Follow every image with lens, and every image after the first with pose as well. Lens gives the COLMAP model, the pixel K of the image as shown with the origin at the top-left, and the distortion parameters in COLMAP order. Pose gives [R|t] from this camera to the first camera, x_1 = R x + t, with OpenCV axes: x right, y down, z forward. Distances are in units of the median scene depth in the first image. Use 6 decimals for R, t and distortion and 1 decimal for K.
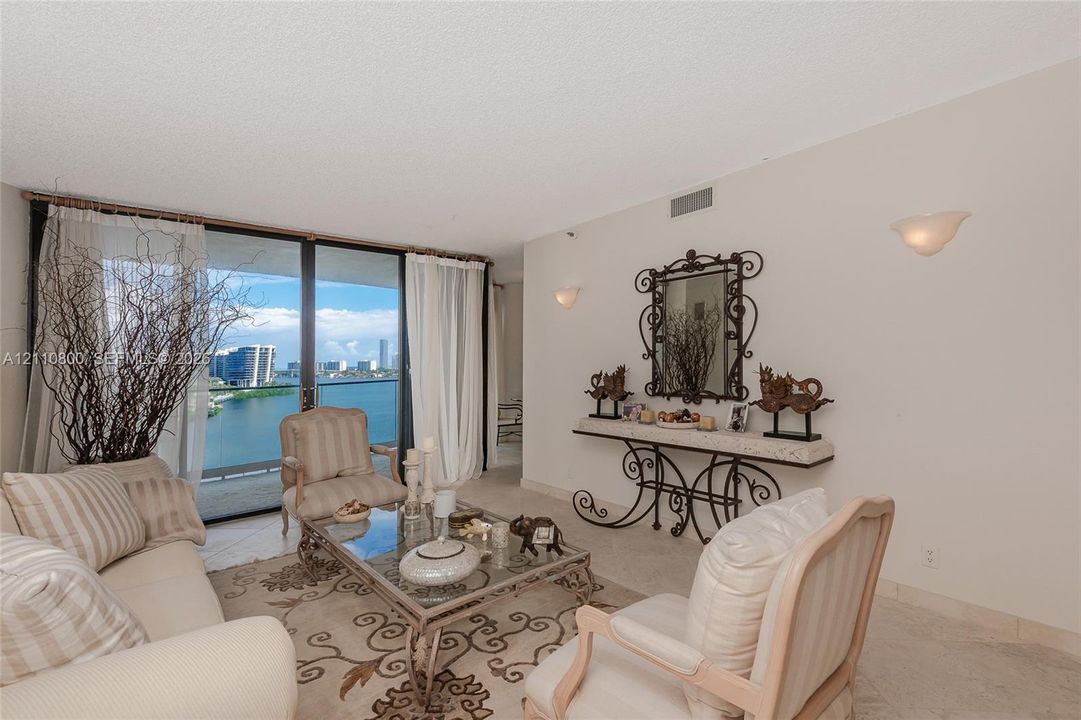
lens RADIAL K [[502.7, 0, 539.0], [0, 502.7, 337.9], [0, 0, 1]] dist [0.017476, -0.000862]
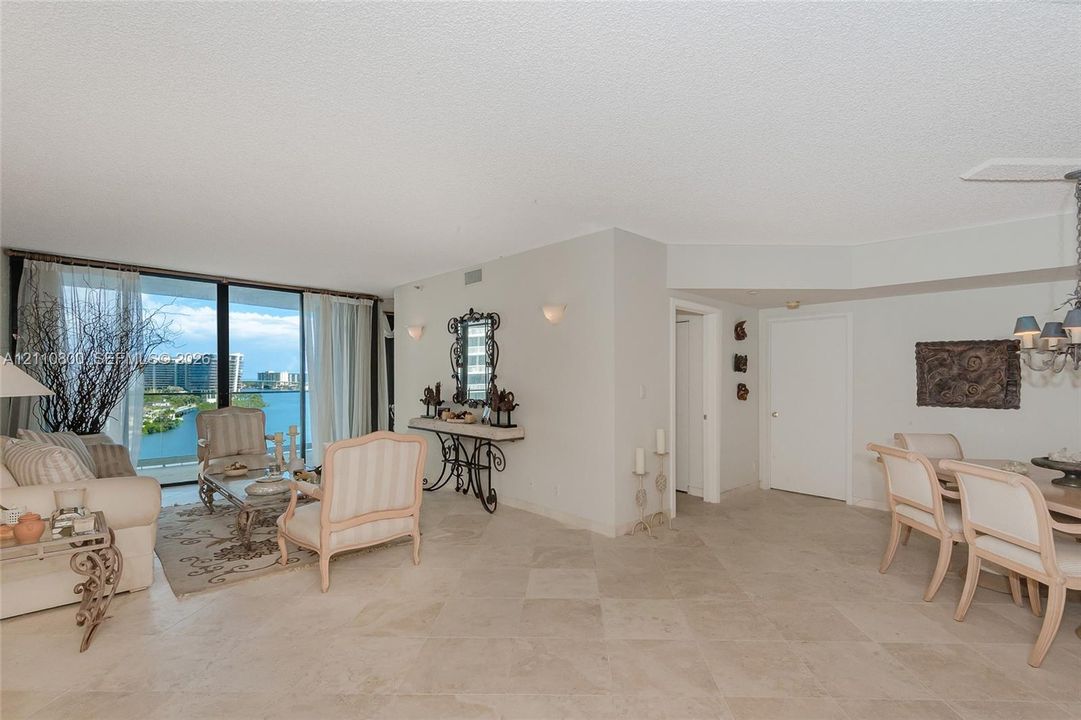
lens RADIAL K [[496.9, 0, 542.2], [0, 496.9, 382.6], [0, 0, 1]] dist [0.003659, 0.000407]
pose [[0.997041, 0.027330, 0.071848, 0.406752], [-0.031153, 0.998128, 0.052637, -0.033702], [-0.070275, -0.054719, 0.996026, -0.526086]]
